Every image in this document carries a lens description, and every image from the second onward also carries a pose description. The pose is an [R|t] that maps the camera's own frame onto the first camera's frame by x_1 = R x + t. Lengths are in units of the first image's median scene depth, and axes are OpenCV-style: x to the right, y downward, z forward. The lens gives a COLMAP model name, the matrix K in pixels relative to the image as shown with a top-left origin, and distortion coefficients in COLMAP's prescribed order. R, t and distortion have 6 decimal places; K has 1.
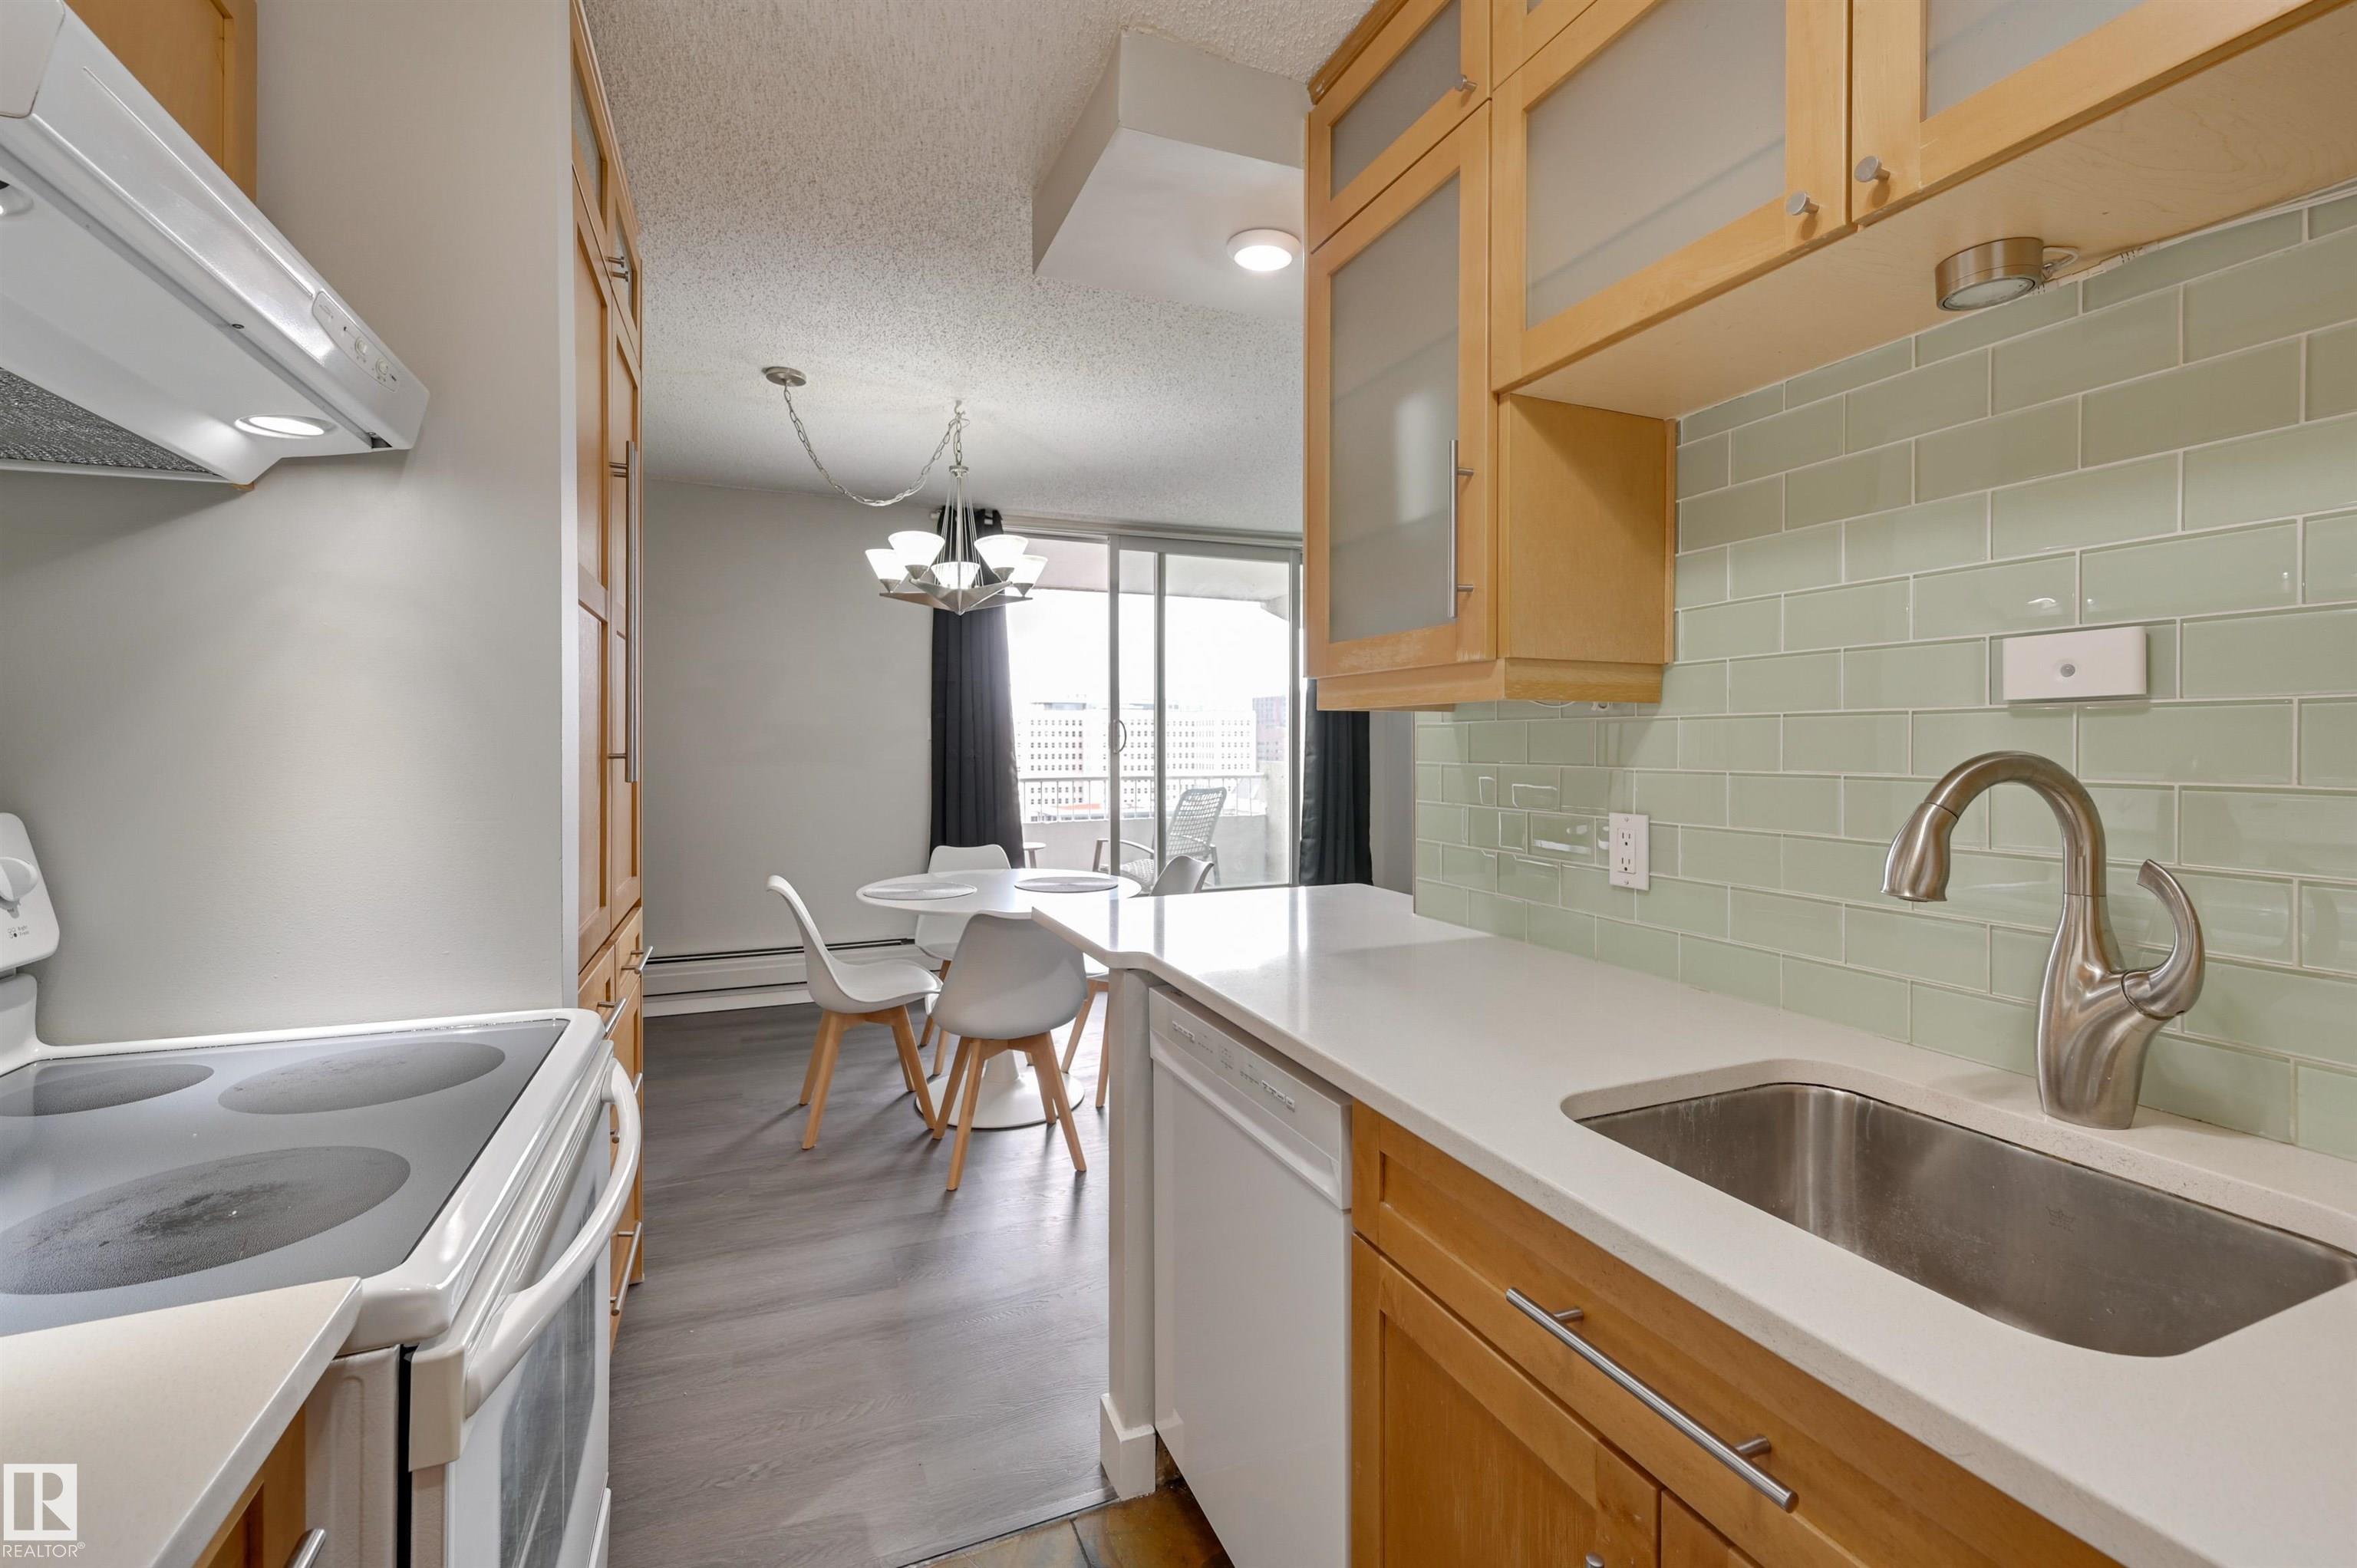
lens RADIAL K [[999.9, 0, 1175.0], [0, 999.9, 742.5], [0, 0, 1]] dist [-0.000541, 0.000031]
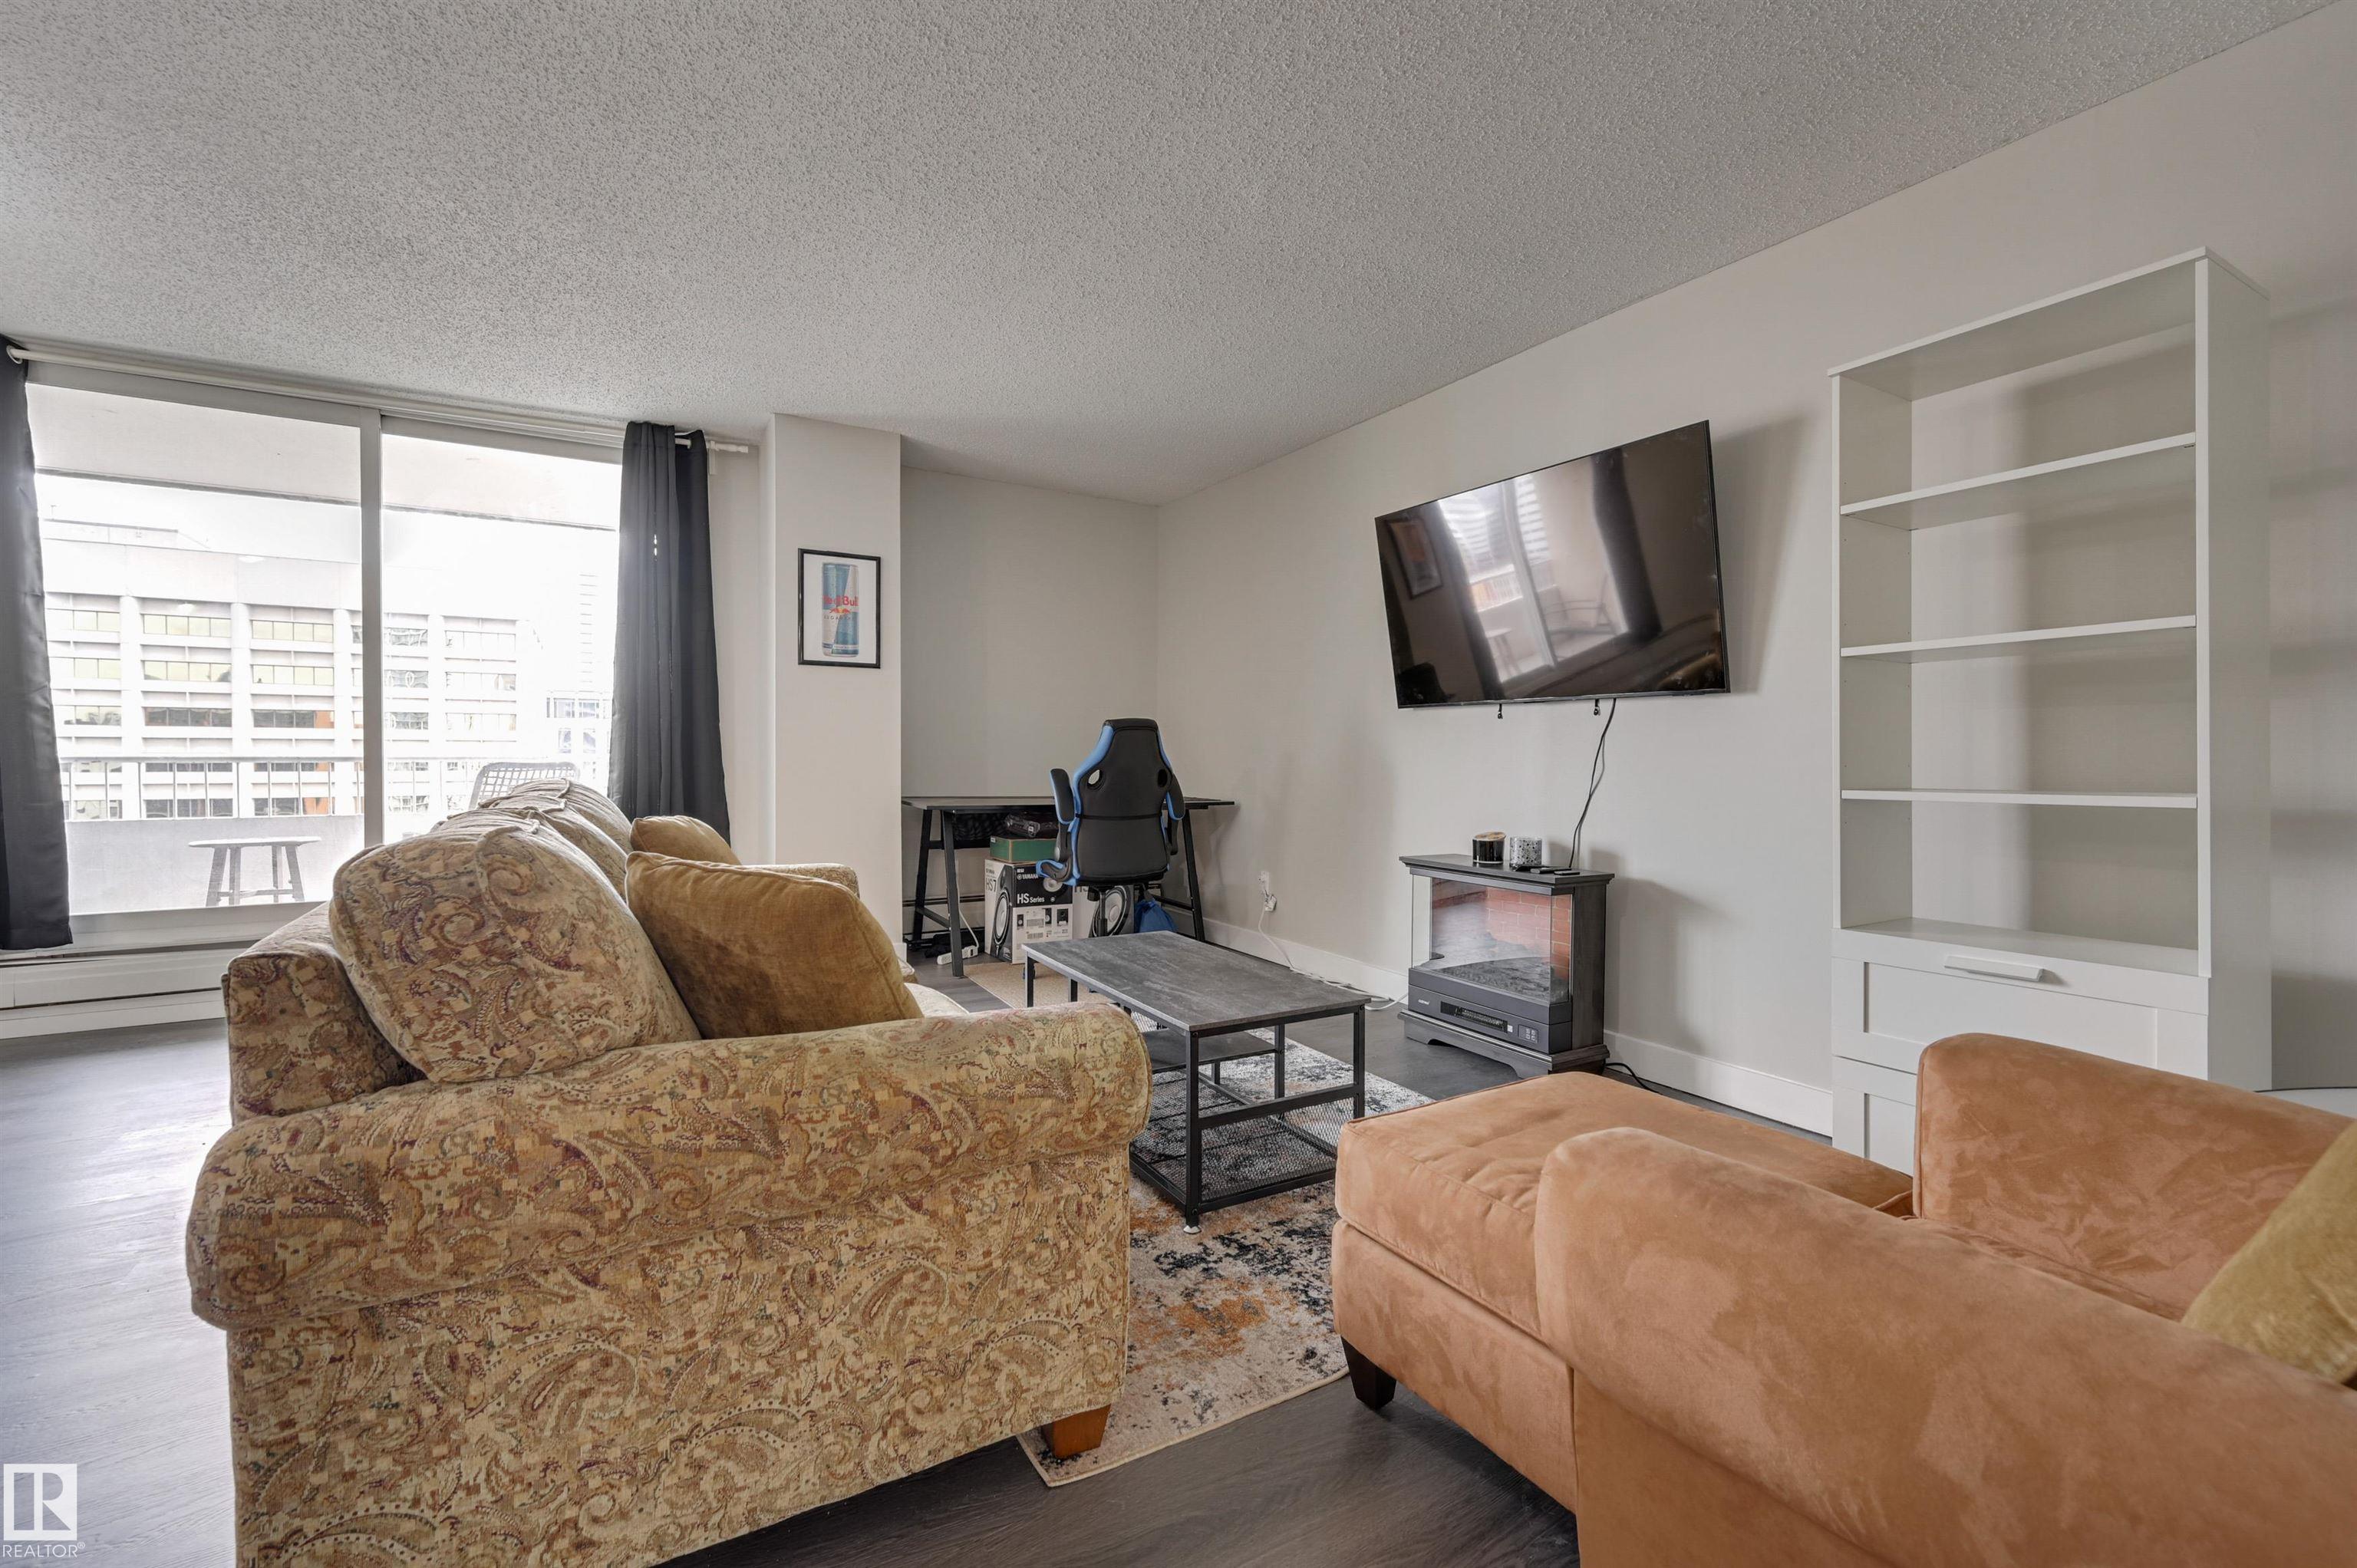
lens RADIAL K [[986.7, 0, 1180.7], [0, 986.7, 768.5], [0, 0, 1]] dist [0.023149, -0.007896]
pose [[0.991209, -0.000692, 0.132303, 0.743872], [-0.000802, 0.999936, 0.011244, 0.071509], [-0.132303, -0.011251, 0.991146, 0.319286]]
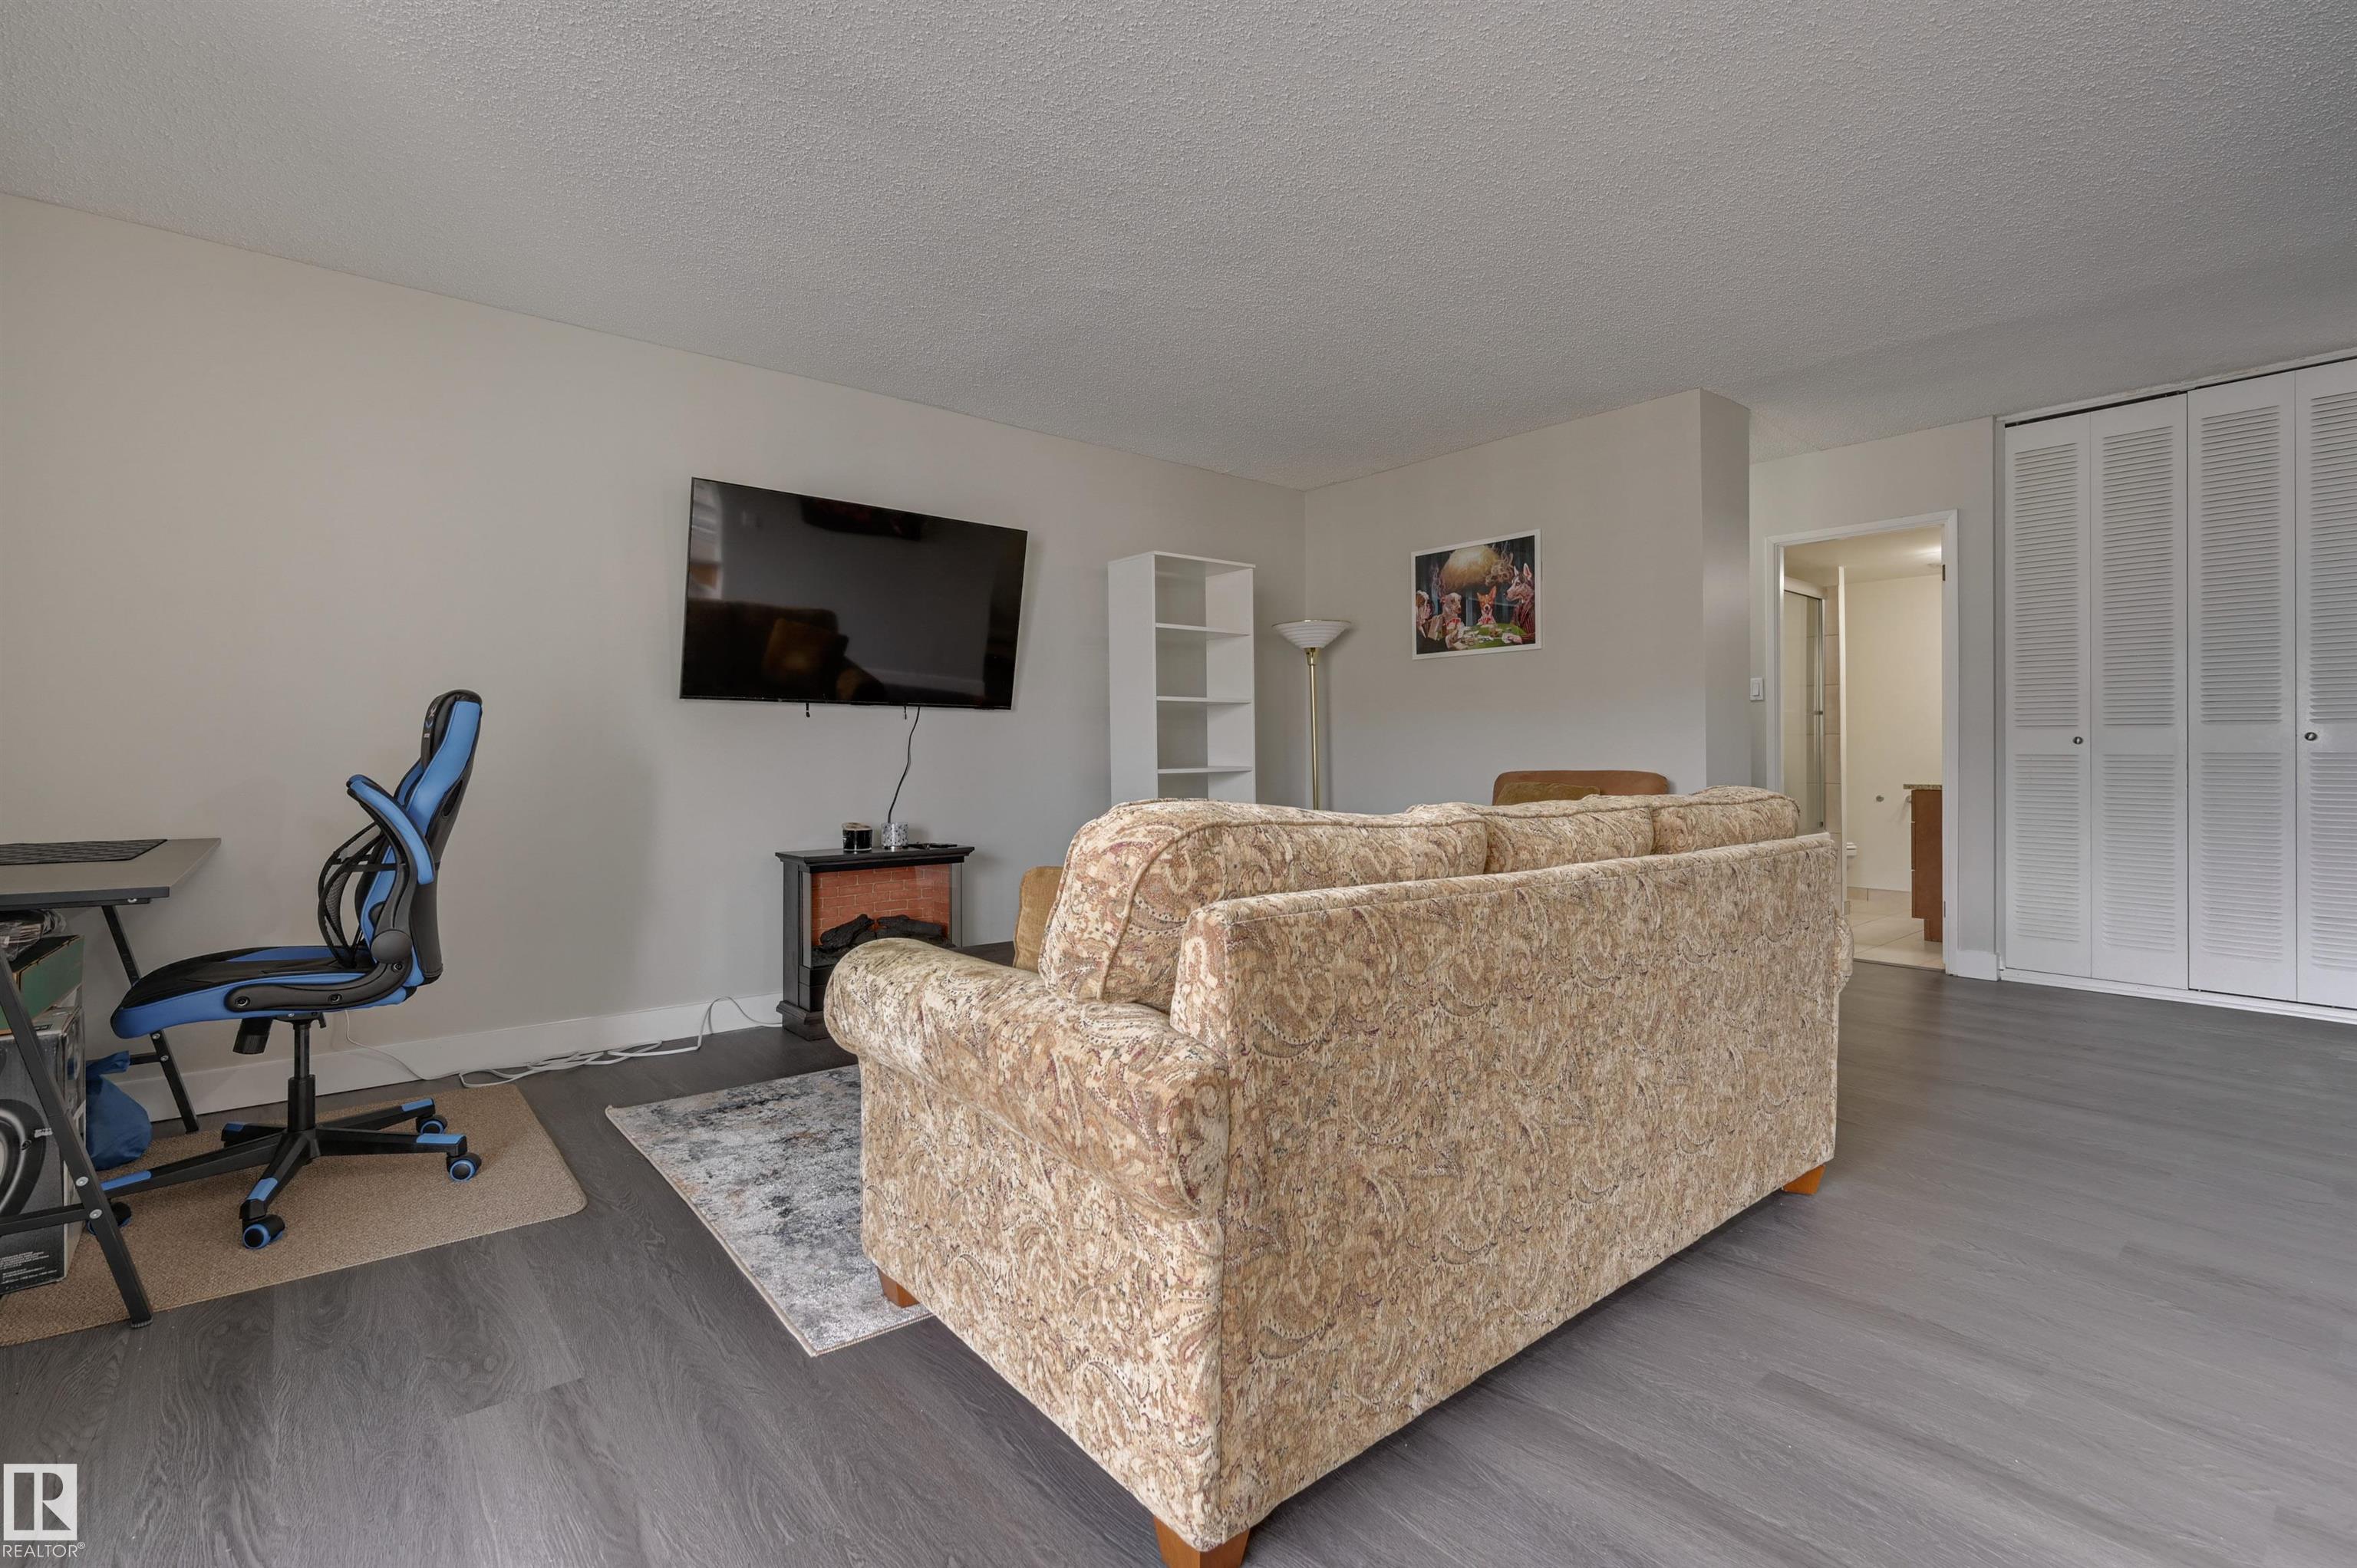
lens RADIAL K [[1079.9, 0, 1191.1], [0, 1079.9, 750.9], [0, 0, 1]] dist [-0.001497, -0.000159]
pose [[-0.304834, -0.000745, 0.952405, -0.018084], [0.003457, 0.999992, 0.001889, 0.067775], [-0.952399, 0.003868, -0.304829, 1.233150]]
